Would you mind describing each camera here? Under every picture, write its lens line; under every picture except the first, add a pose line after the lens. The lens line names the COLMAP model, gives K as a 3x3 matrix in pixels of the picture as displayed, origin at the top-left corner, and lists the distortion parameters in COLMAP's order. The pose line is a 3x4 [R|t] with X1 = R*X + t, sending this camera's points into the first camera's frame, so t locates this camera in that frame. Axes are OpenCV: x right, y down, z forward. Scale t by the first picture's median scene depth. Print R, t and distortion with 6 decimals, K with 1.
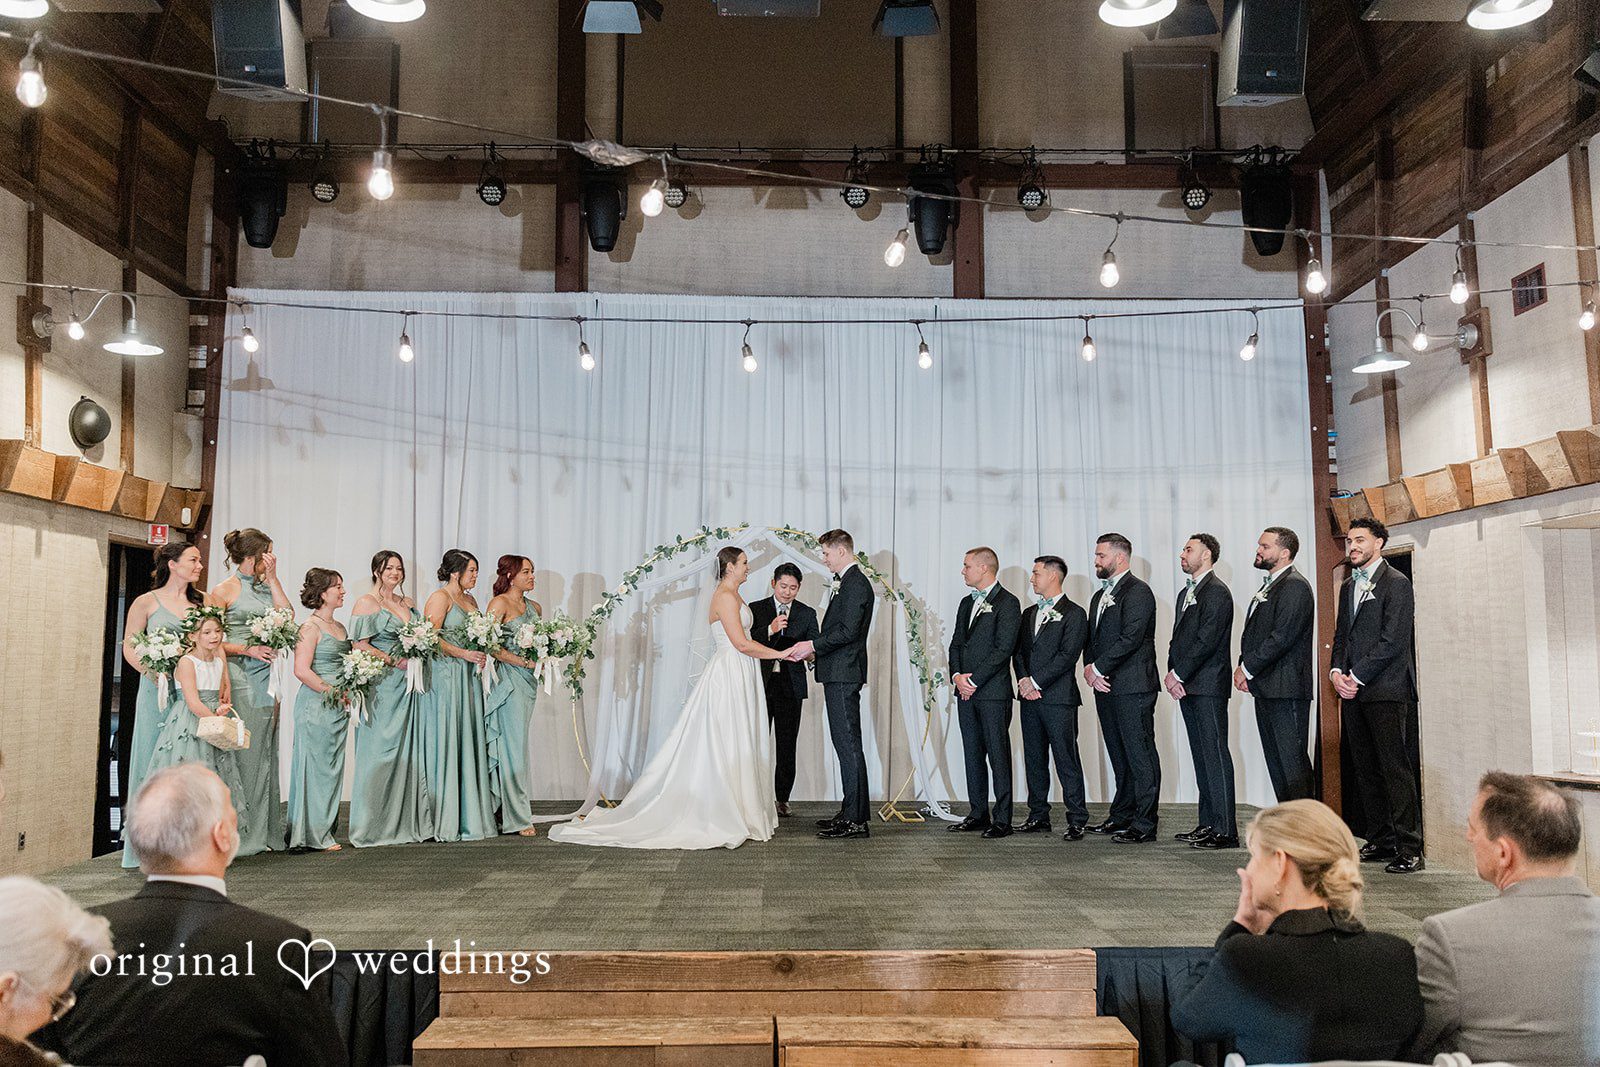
lens RADIAL K [[1346.3, 0, 800.0], [0, 1346.3, 533.5], [0, 0, 1]] dist [-0.006136, -0.007771]
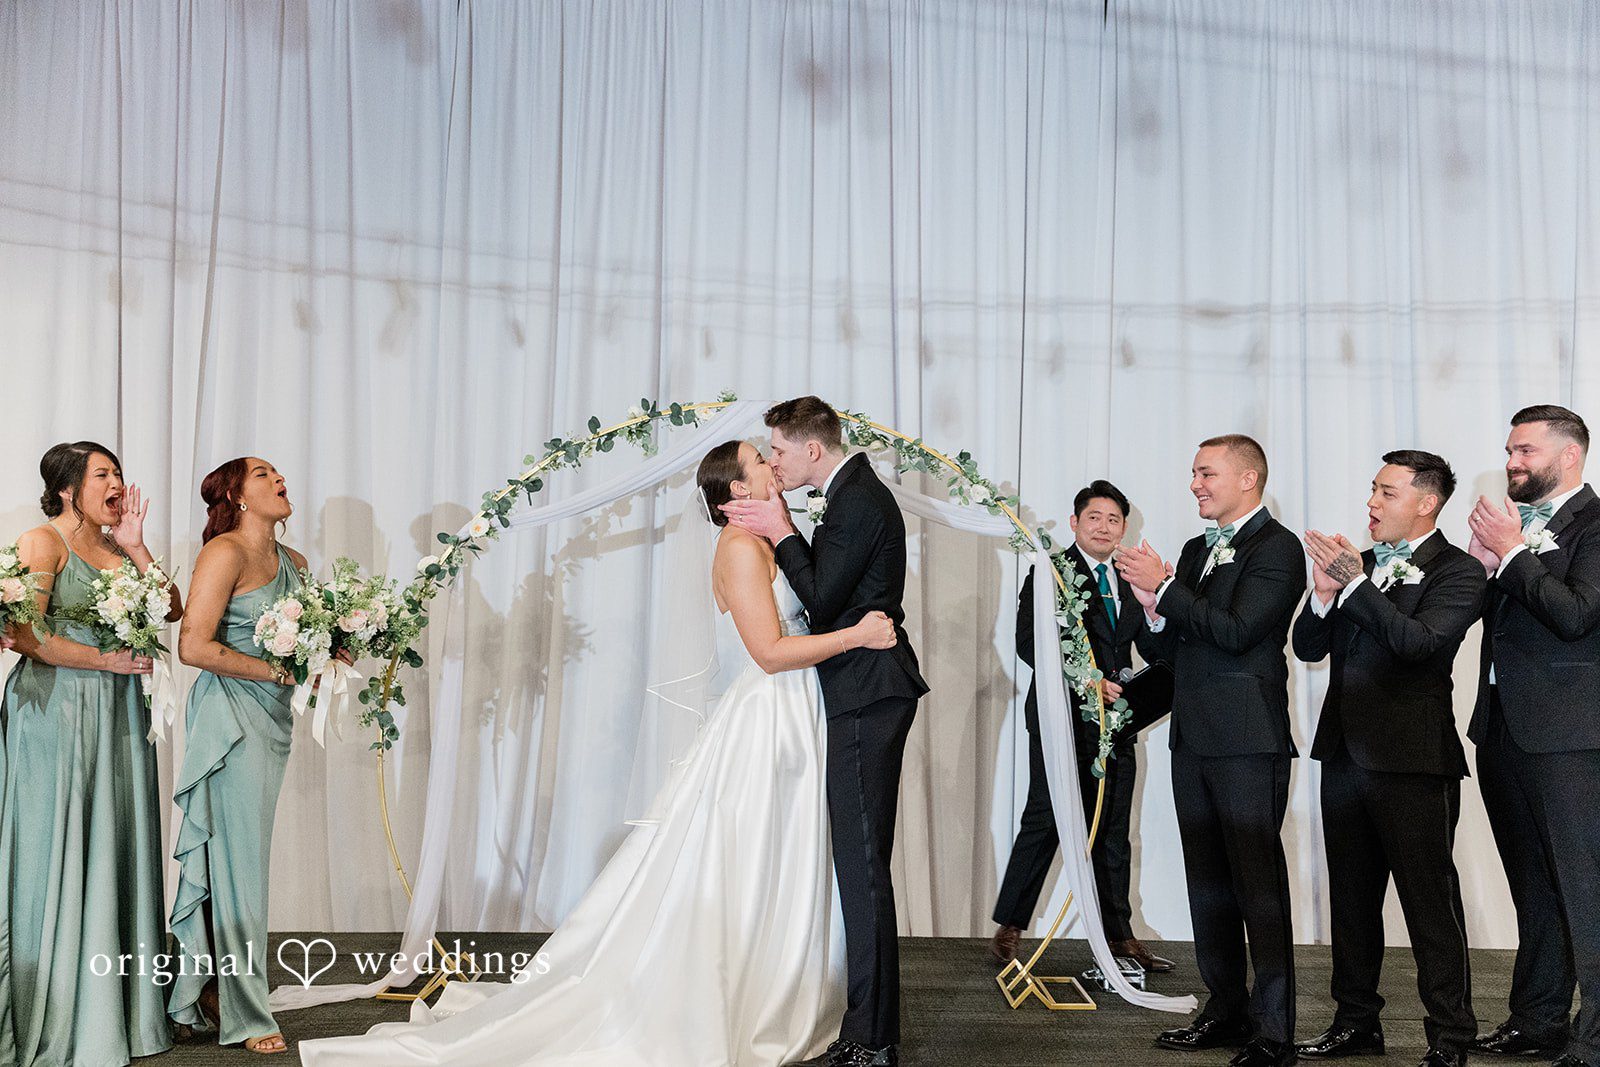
lens RADIAL K [[1730.9, 0, 797.9], [0, 1730.9, 558.7], [0, 0, 1]] dist [0.093749, 0.006076]
pose [[0.999484, 0.004536, -0.031801, 0.004399], [-0.003071, 0.998939, 0.045952, 0.020271], [0.031976, -0.045830, 0.998437, 0.315048]]
